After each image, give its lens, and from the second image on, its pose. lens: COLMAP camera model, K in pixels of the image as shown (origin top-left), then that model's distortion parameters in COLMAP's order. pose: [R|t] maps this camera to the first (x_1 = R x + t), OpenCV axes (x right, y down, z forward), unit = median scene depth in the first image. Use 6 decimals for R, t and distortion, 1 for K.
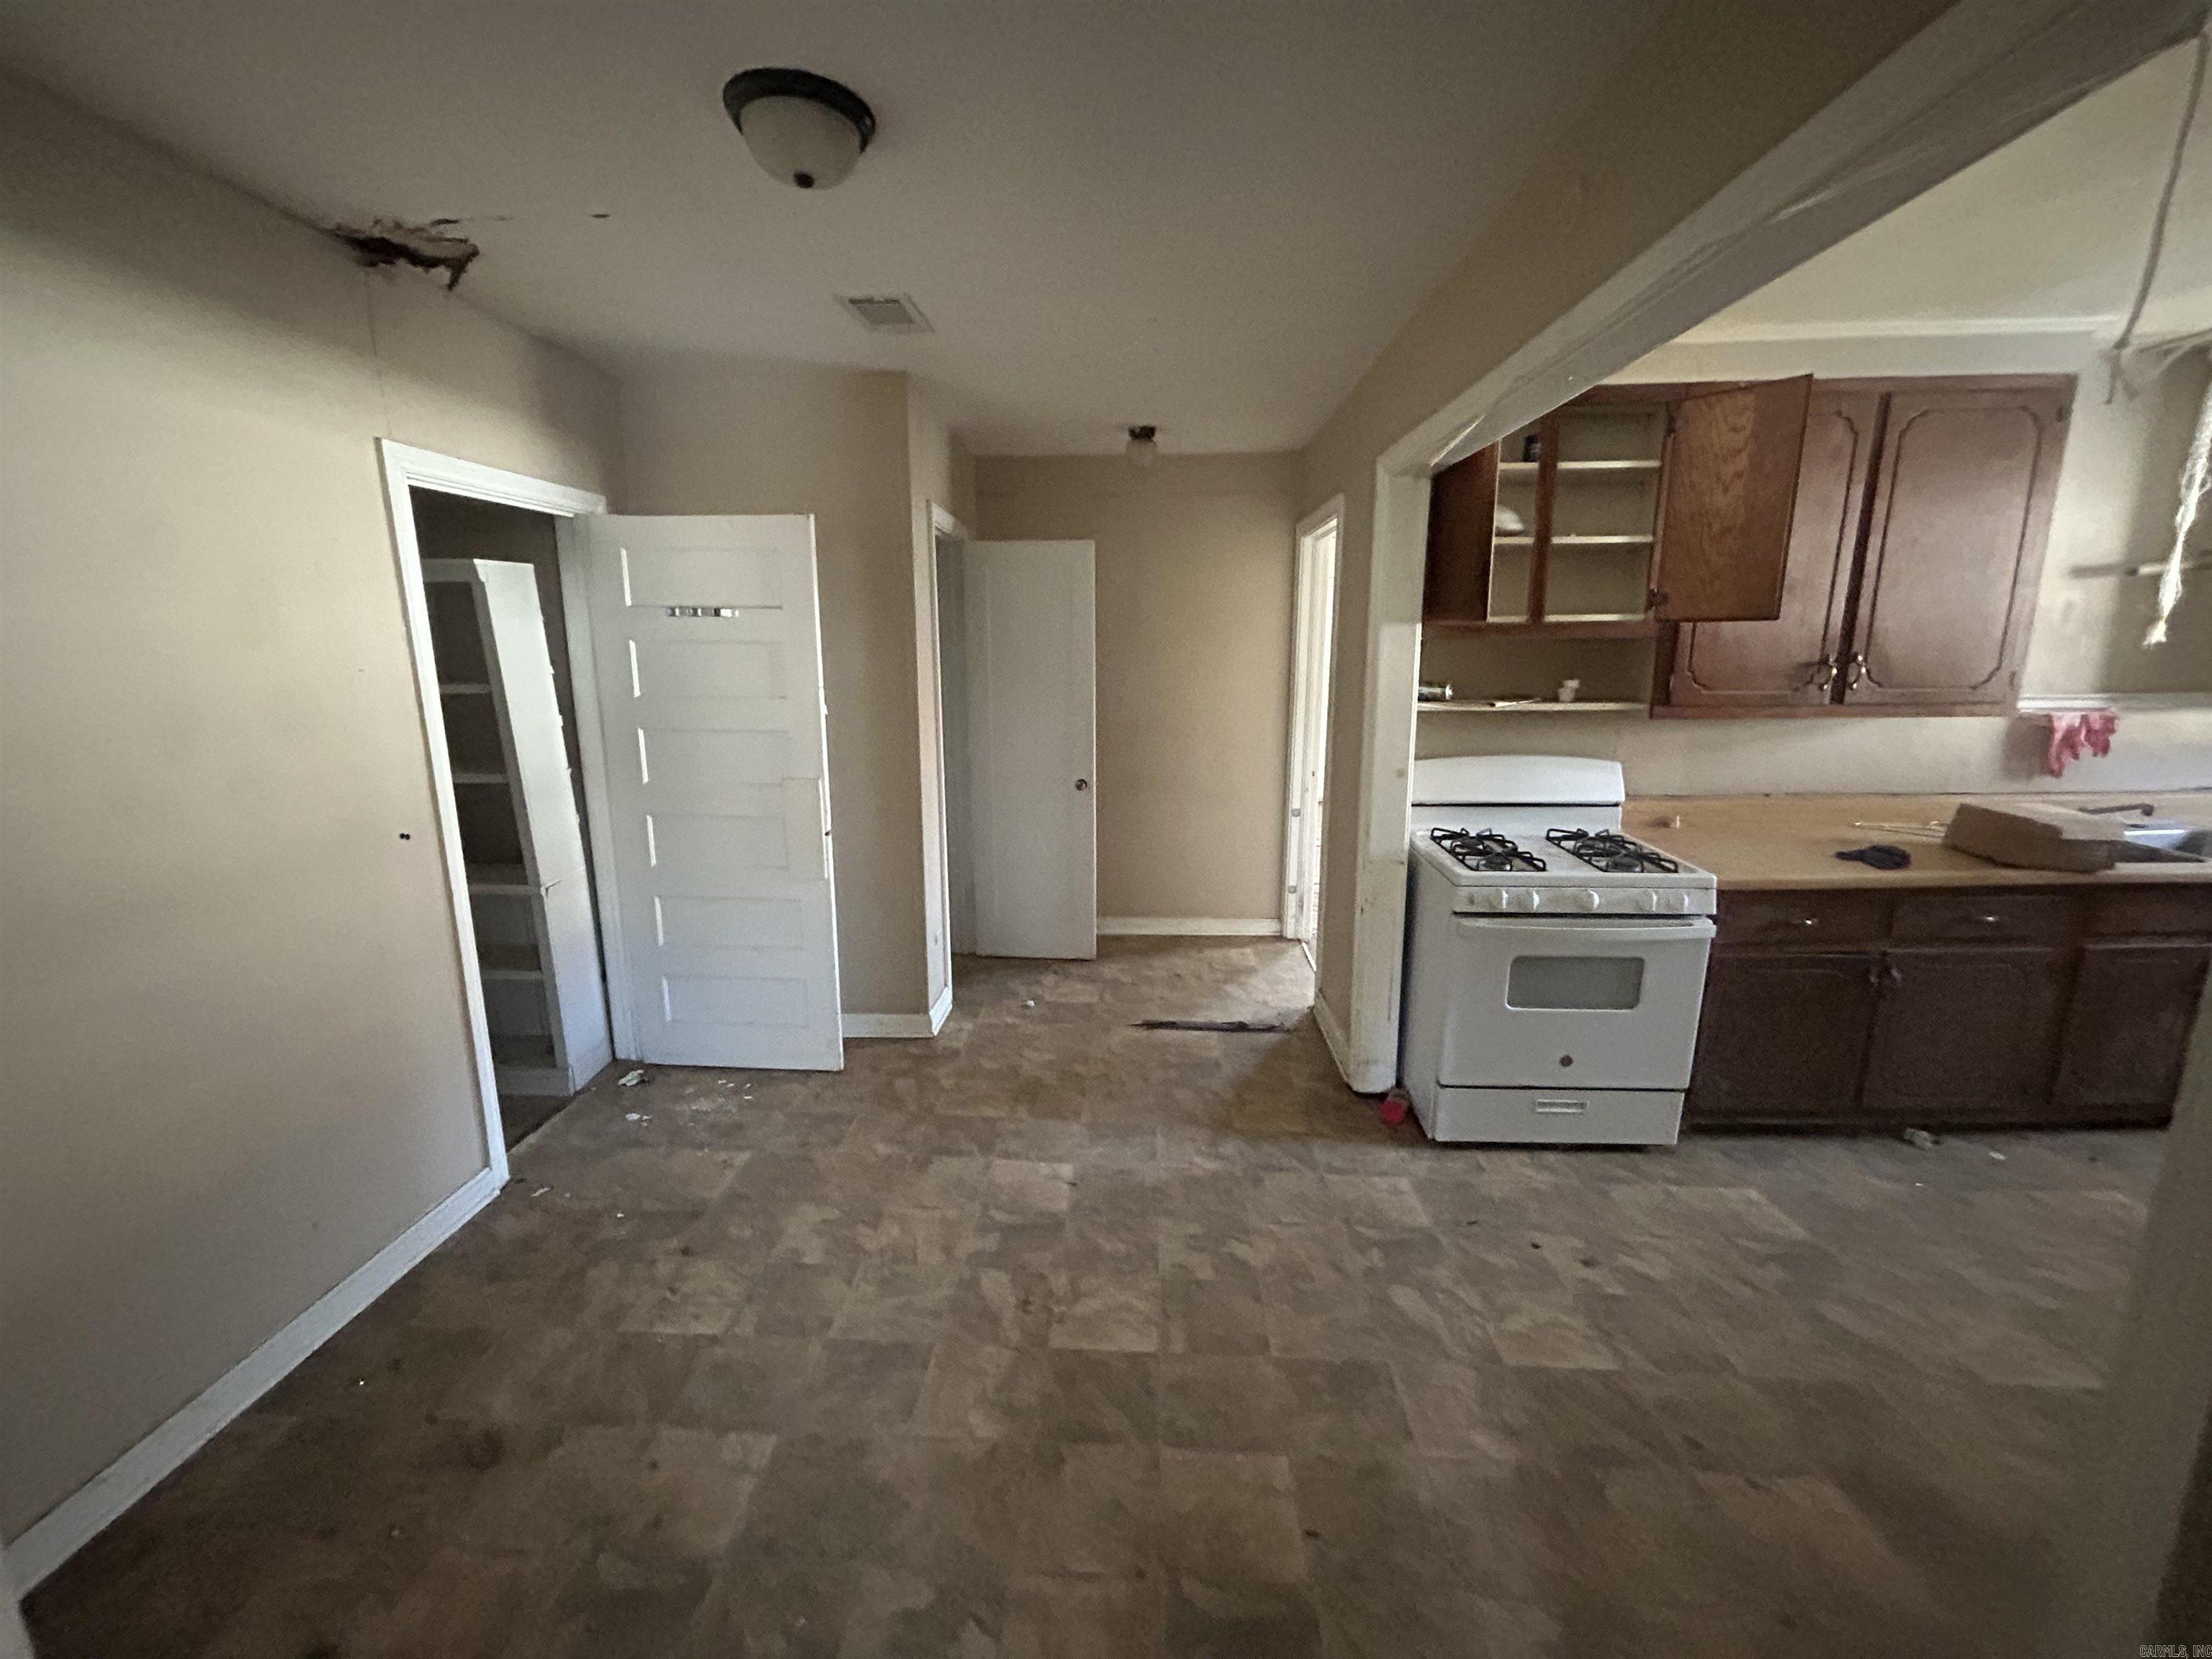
lens RADIAL K [[889.9, 0, 1106.0], [0, 889.9, 825.8], [0, 0, 1]] dist [-0.001177, 0.000908]
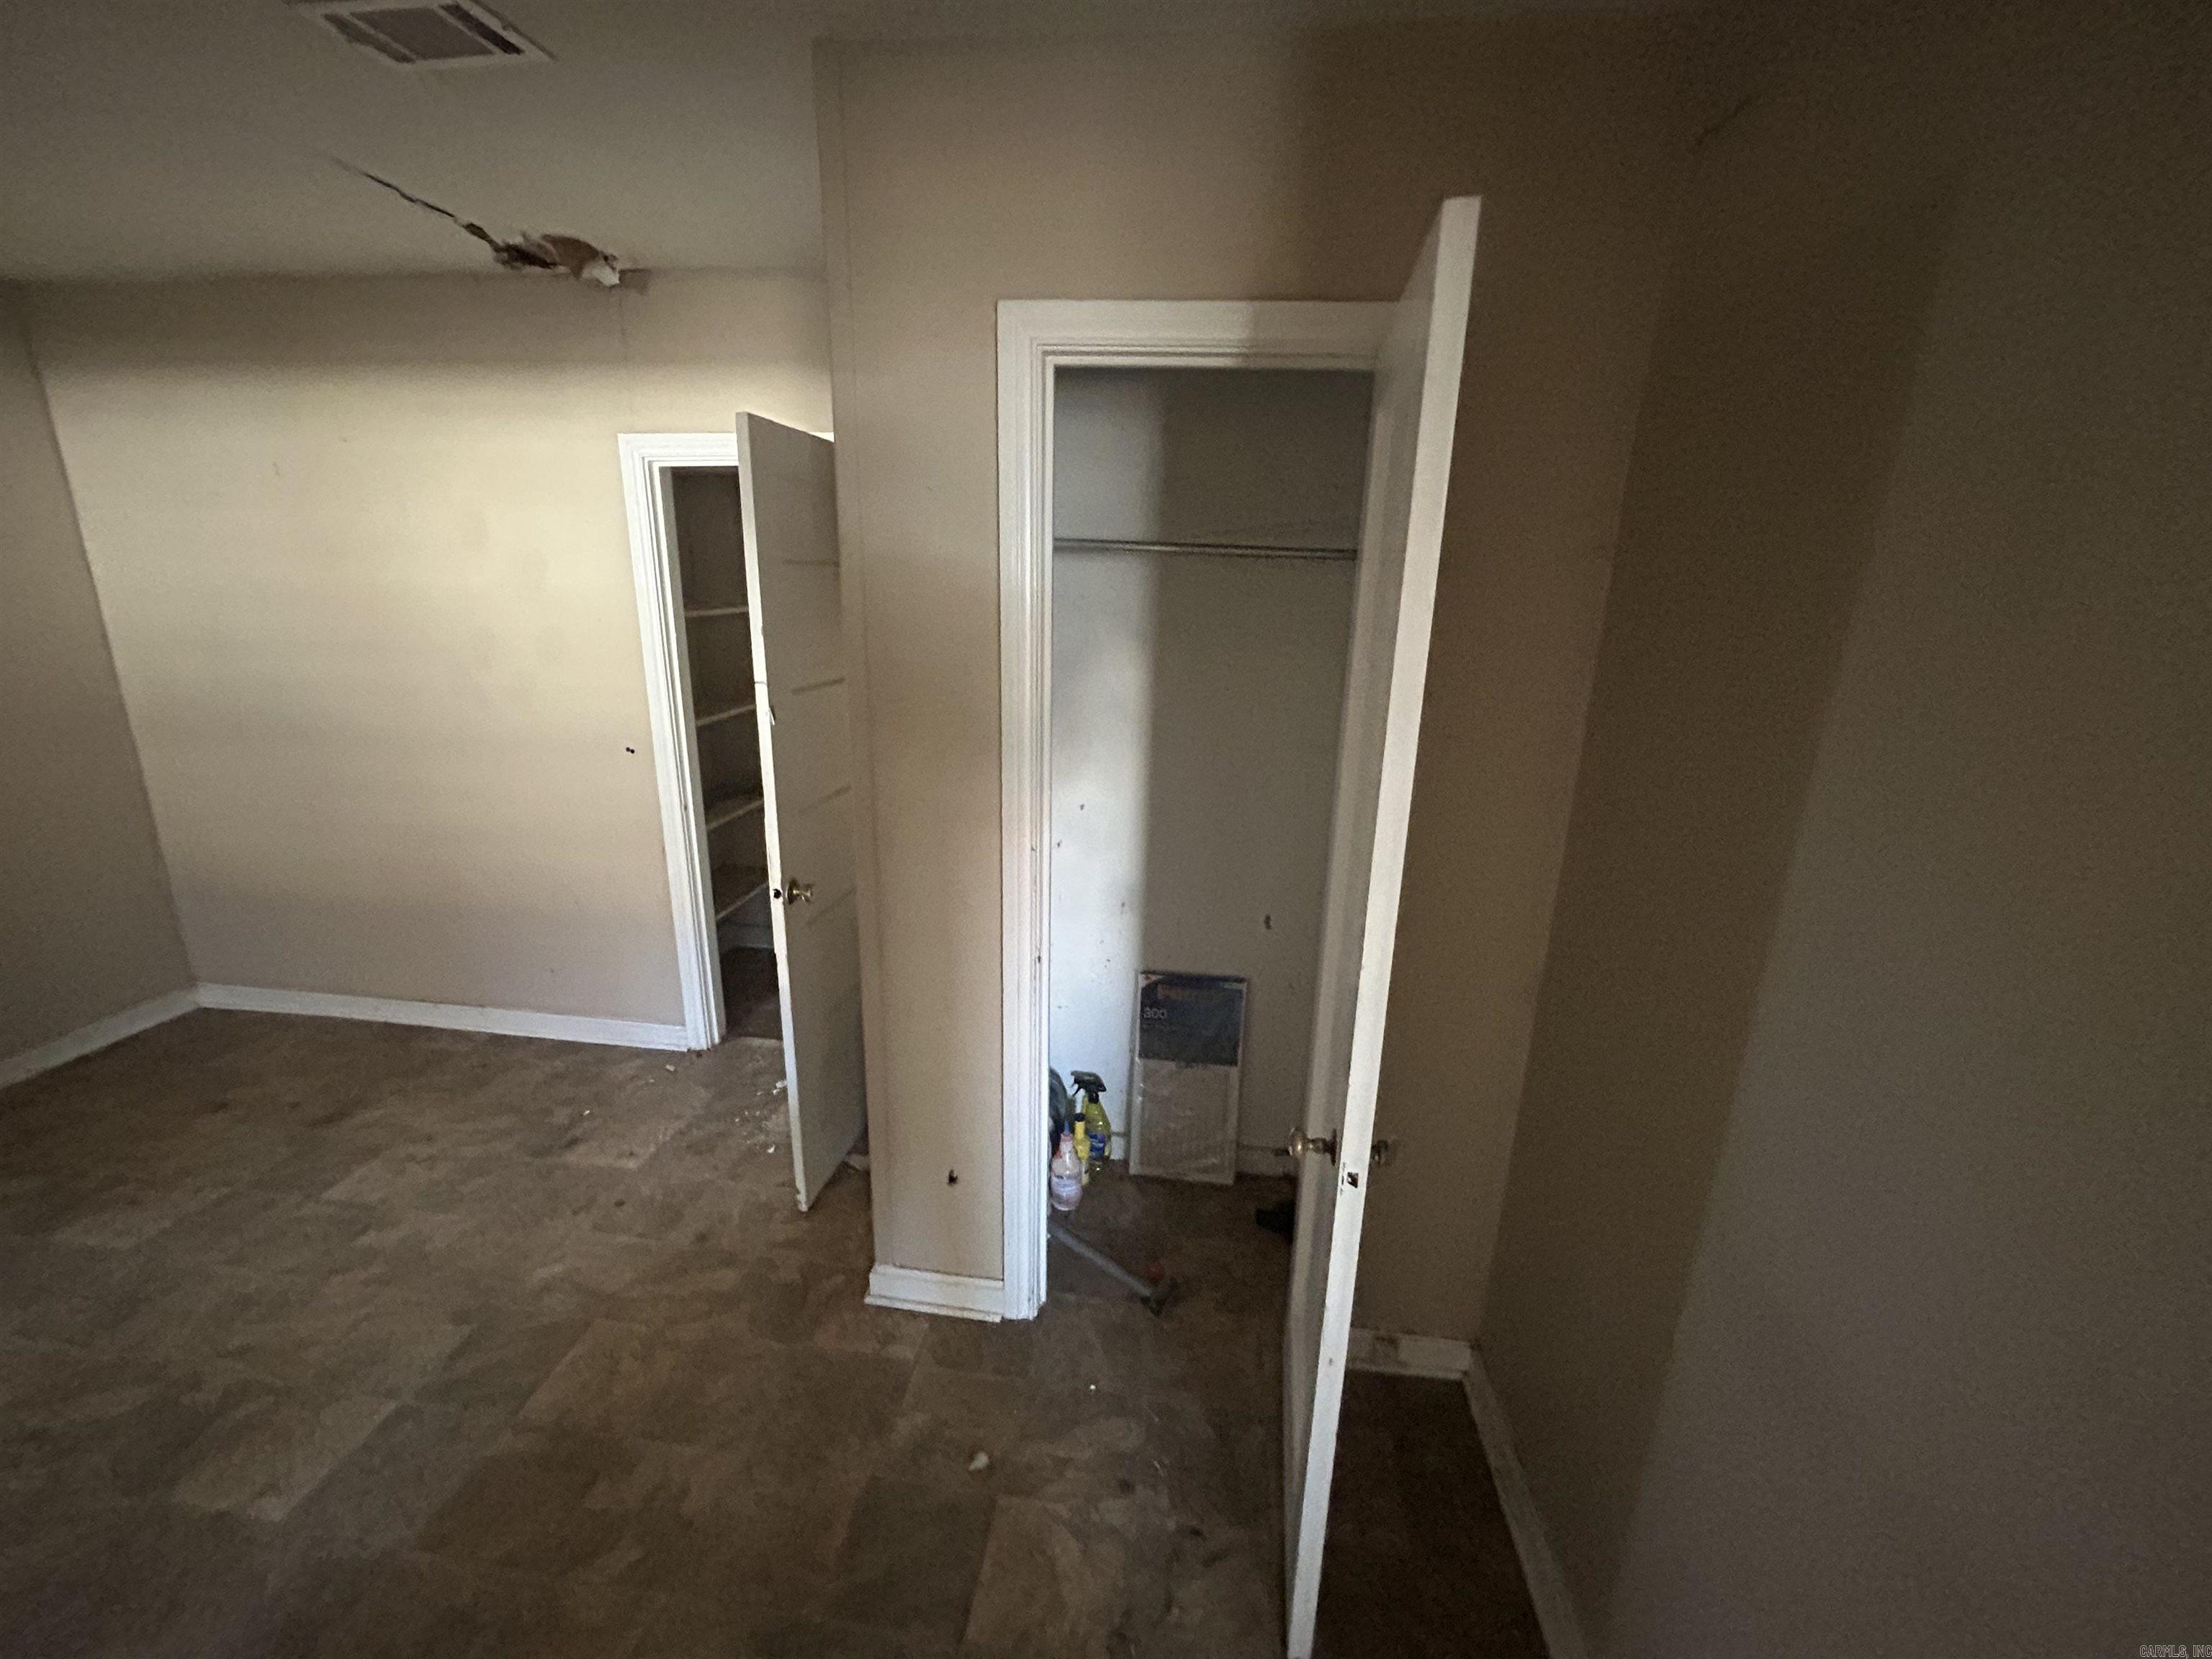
lens RADIAL K [[889.9, 0, 1108.4], [0, 889.9, 832.0], [0, 0, 1]] dist [-0.001177, 0.000908]
pose [[-0.080070, 0.264977, -0.960925, 0.323174], [-0.223073, 0.934806, 0.276362, -0.292261], [0.971508, 0.236484, -0.015741, 1.292370]]
